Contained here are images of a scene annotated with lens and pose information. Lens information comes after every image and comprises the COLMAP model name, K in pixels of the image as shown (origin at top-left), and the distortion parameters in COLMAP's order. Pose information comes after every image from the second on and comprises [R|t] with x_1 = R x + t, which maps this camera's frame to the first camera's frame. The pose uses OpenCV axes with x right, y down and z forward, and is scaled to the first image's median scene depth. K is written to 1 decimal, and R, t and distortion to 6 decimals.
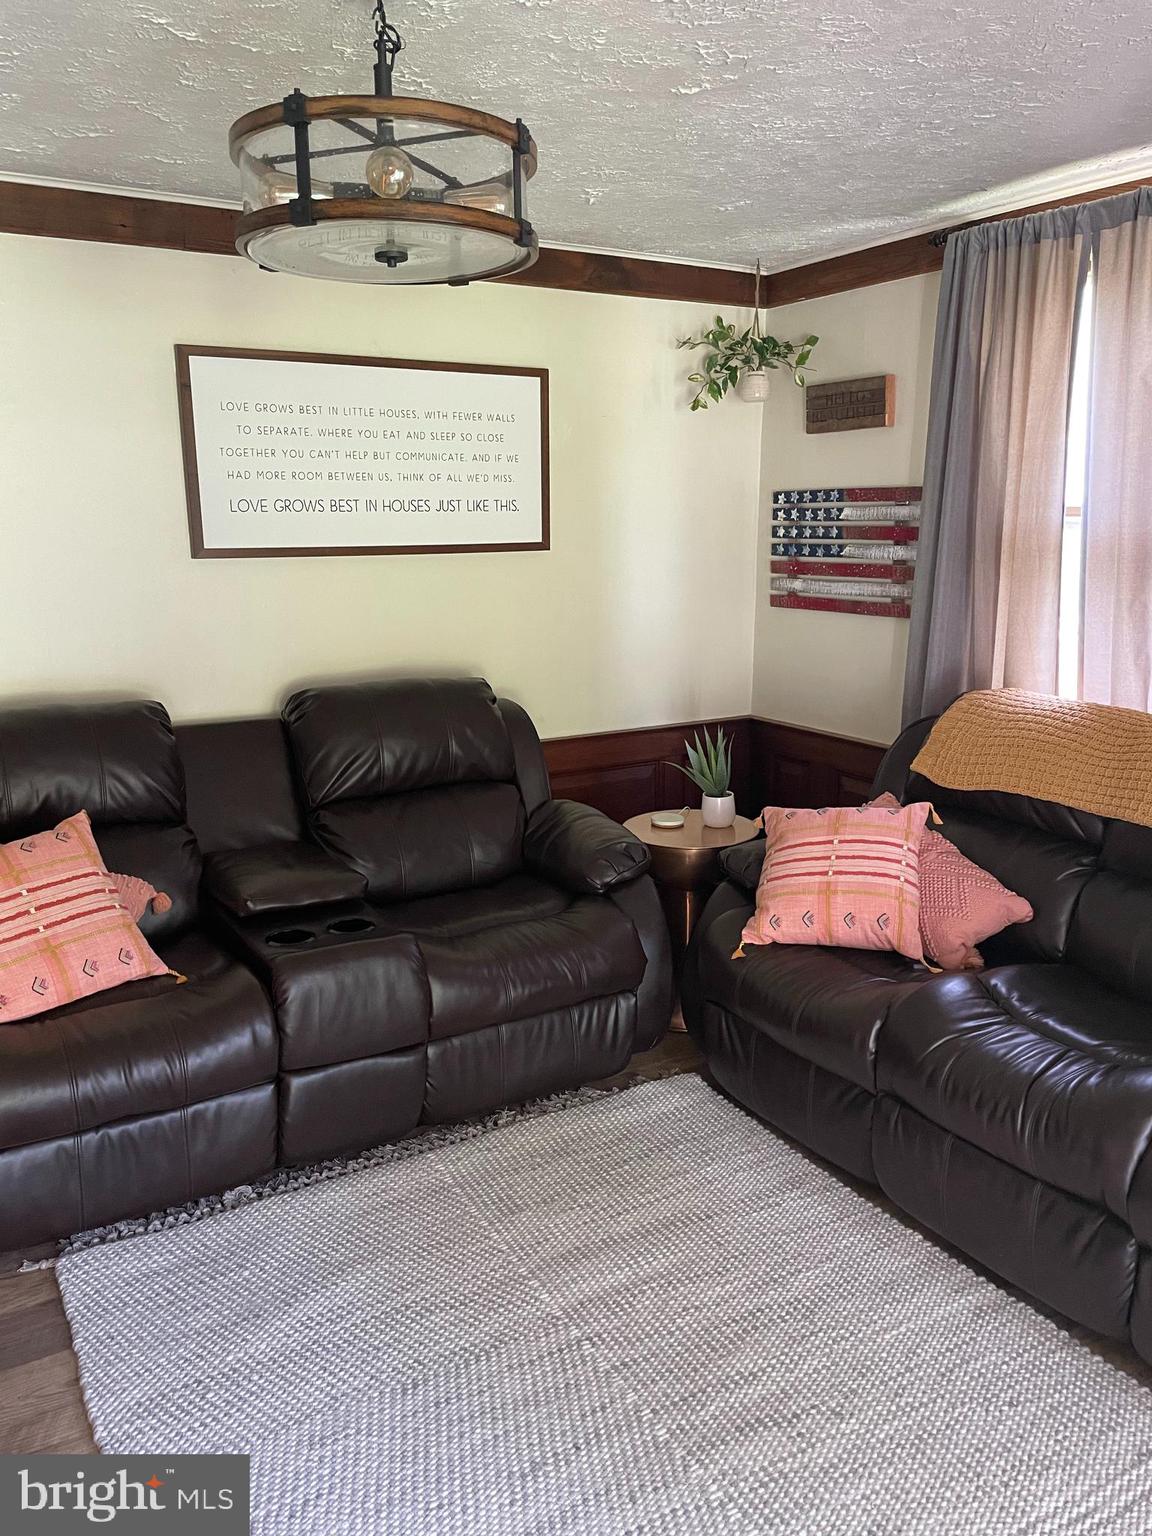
lens RADIAL K [[1163.1, 0, 583.0], [0, 1163.1, 768.3], [0, 0, 1]] dist [0.090891, -0.155867]
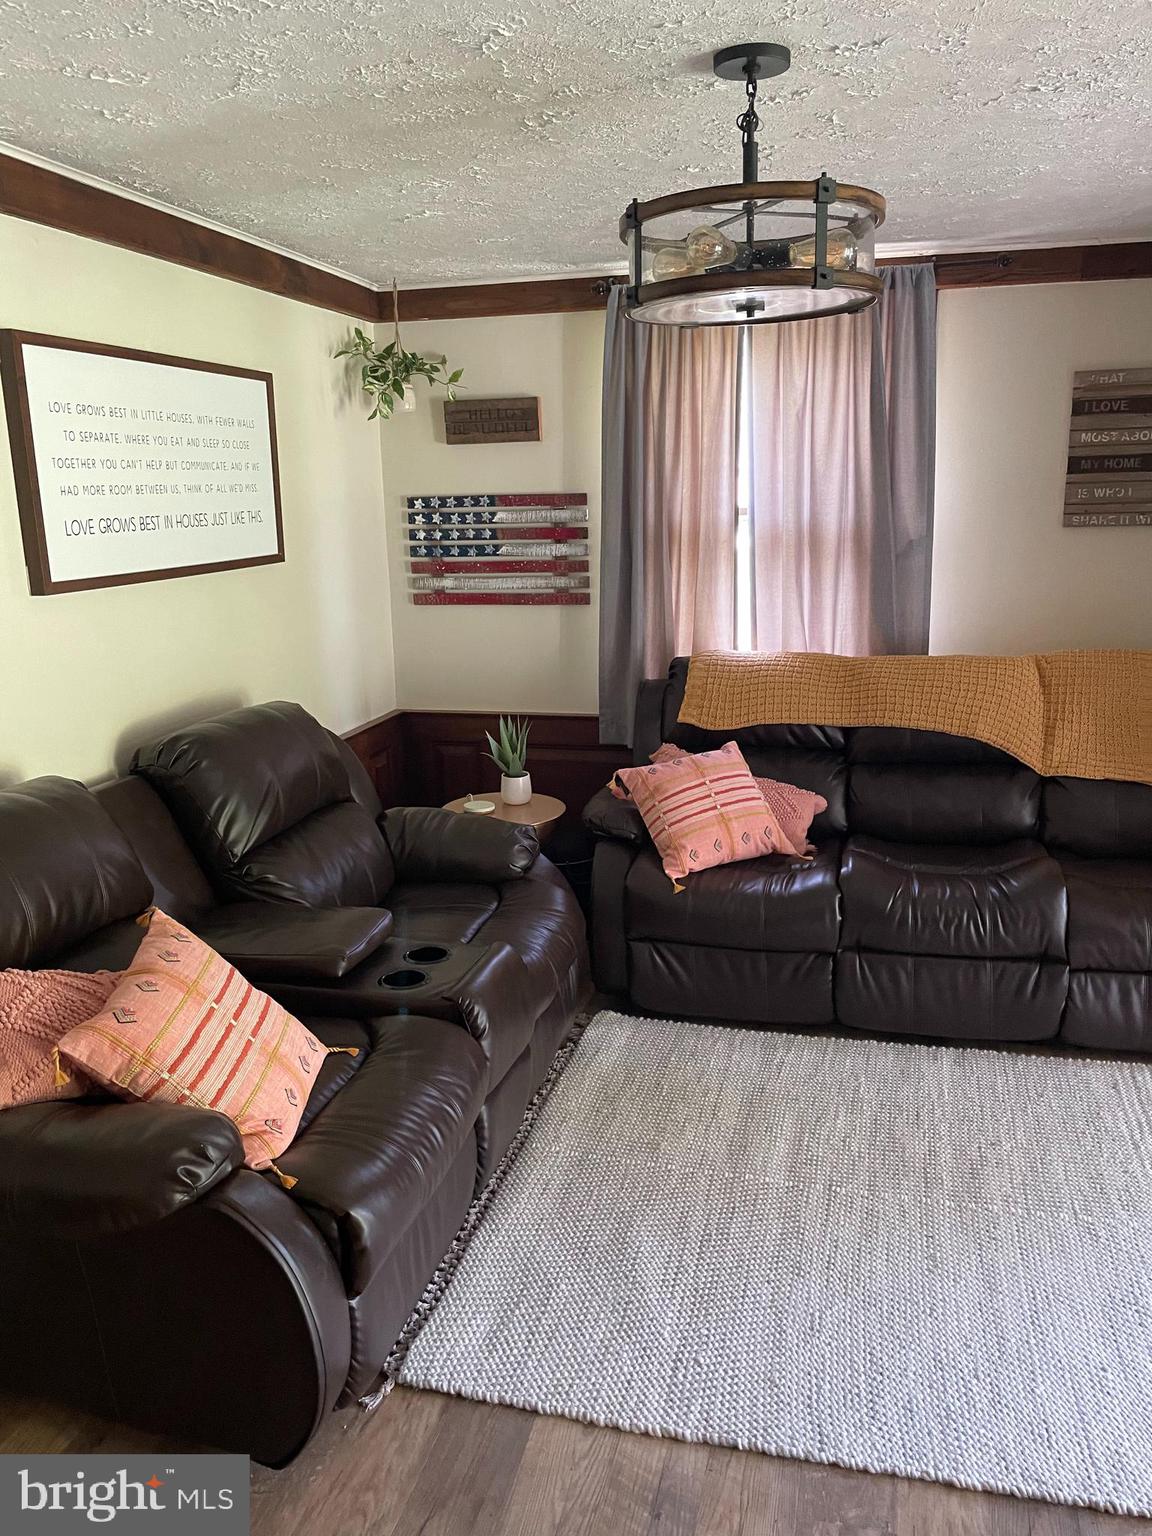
lens RADIAL K [[1170.6, 0, 579.7], [0, 1170.6, 782.4], [0, 0, 1]] dist [0.096585, -0.136438]
pose [[0.709853, -0.182625, 0.680262, -0.623085], [0.170751, 0.981611, 0.085347, -0.057290], [-0.683339, 0.055571, 0.727983, 0.155834]]
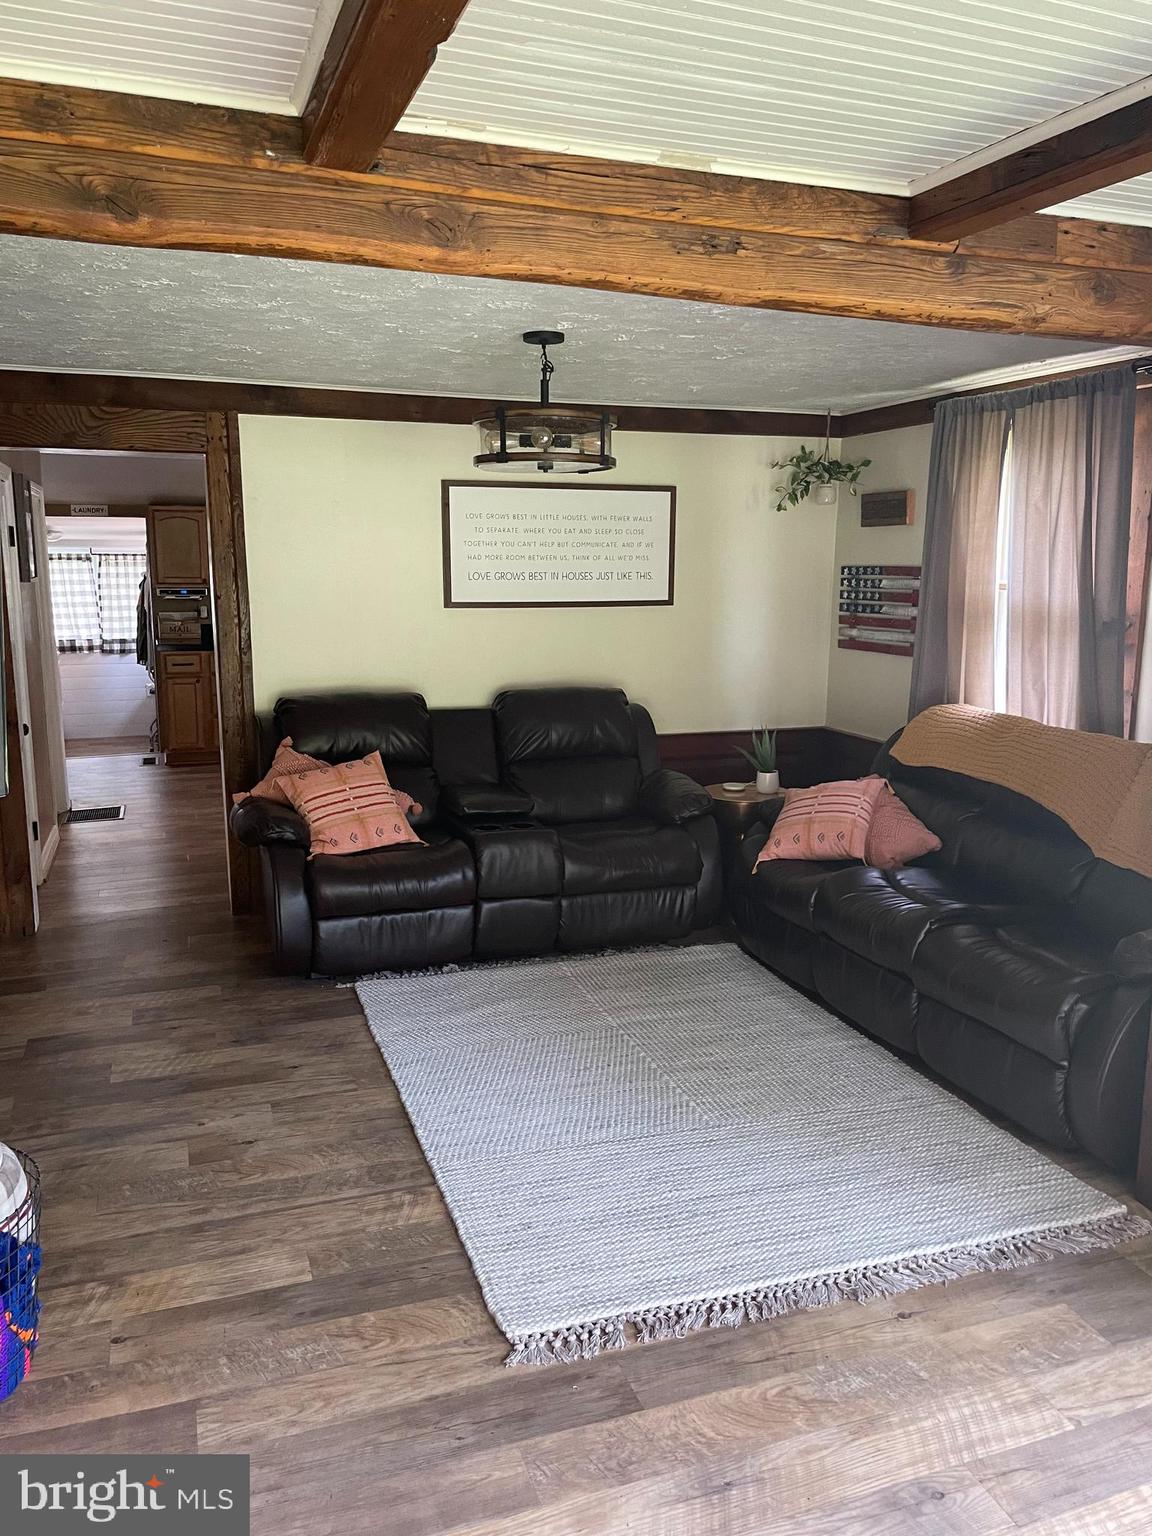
lens RADIAL K [[1170.6, 0, 579.7], [0, 1170.6, 782.4], [0, 0, 1]] dist [0.096585, -0.136438]
pose [[0.980205, 0.048043, -0.192068, 0.172152], [-0.053077, 0.998367, -0.021144, 0.085456], [0.190738, 0.030919, 0.981154, -0.542833]]
